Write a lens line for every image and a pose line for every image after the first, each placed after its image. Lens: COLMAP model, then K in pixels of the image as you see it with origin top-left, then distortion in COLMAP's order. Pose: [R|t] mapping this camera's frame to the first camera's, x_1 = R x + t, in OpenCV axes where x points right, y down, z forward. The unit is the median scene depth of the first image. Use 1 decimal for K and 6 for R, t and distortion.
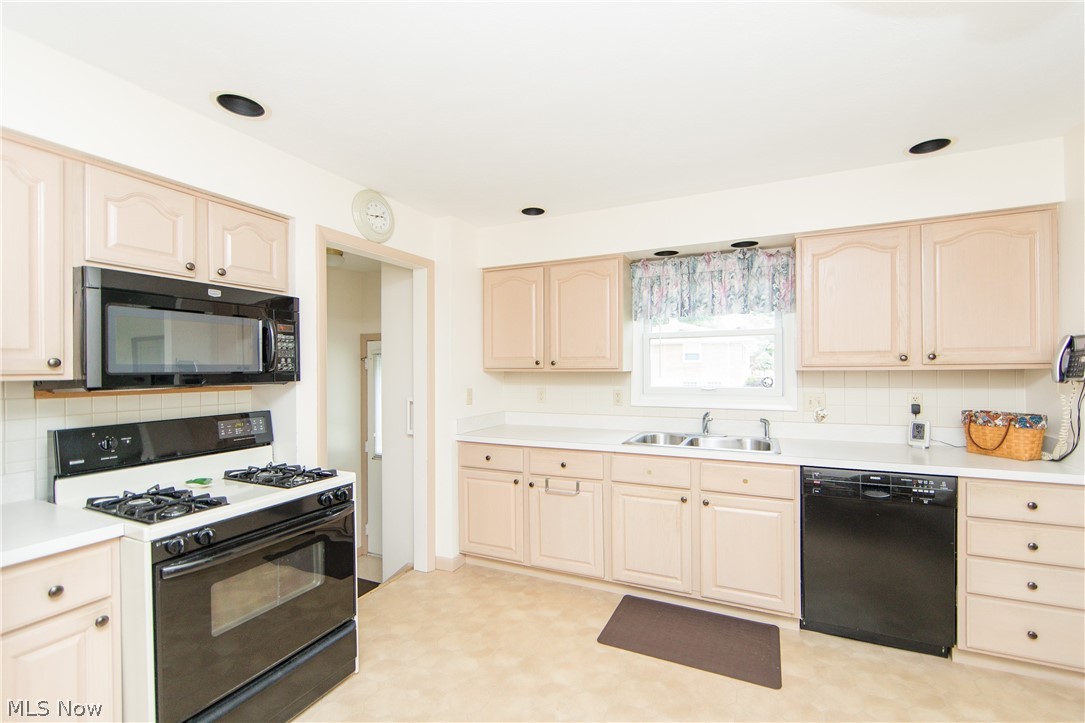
lens RADIAL K [[445.5, 0, 560.8], [0, 445.5, 367.2], [0, 0, 1]] dist [-0.001028, -0.000247]
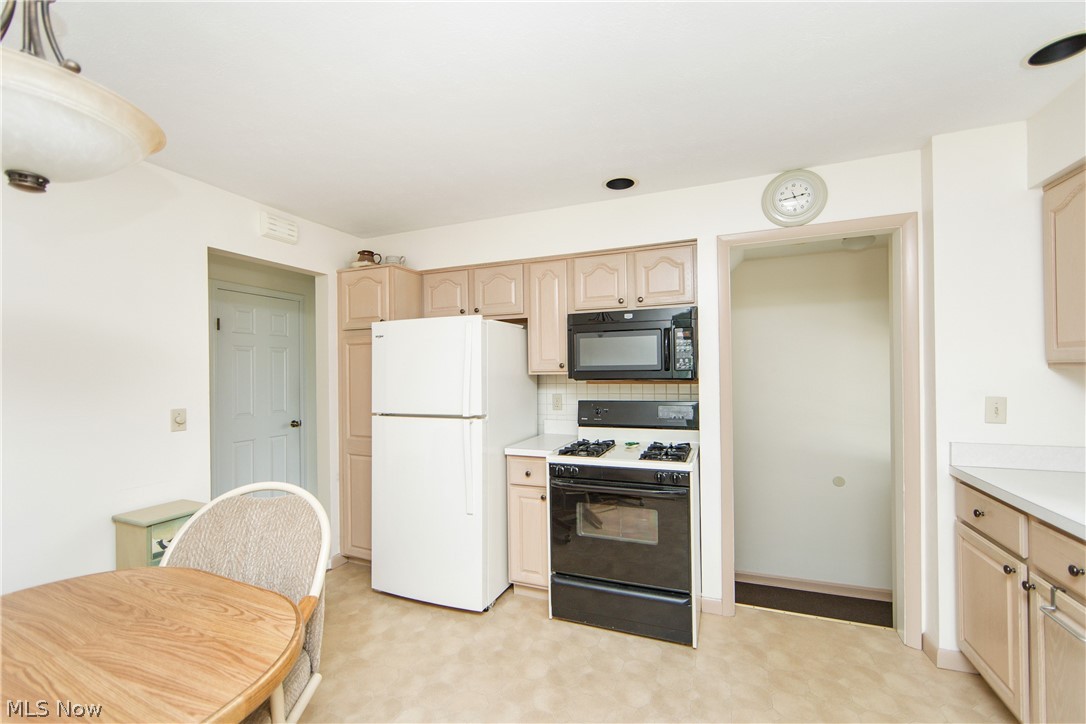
lens RADIAL K [[446.0, 0, 561.3], [0, 446.0, 367.7], [0, 0, 1]] dist [-0.001028, -0.000247]
pose [[0.068408, 0.002242, -0.997655, 0.590099], [0.015386, 0.999876, 0.003302, -0.004988], [0.997539, -0.015576, 0.068365, 0.602646]]
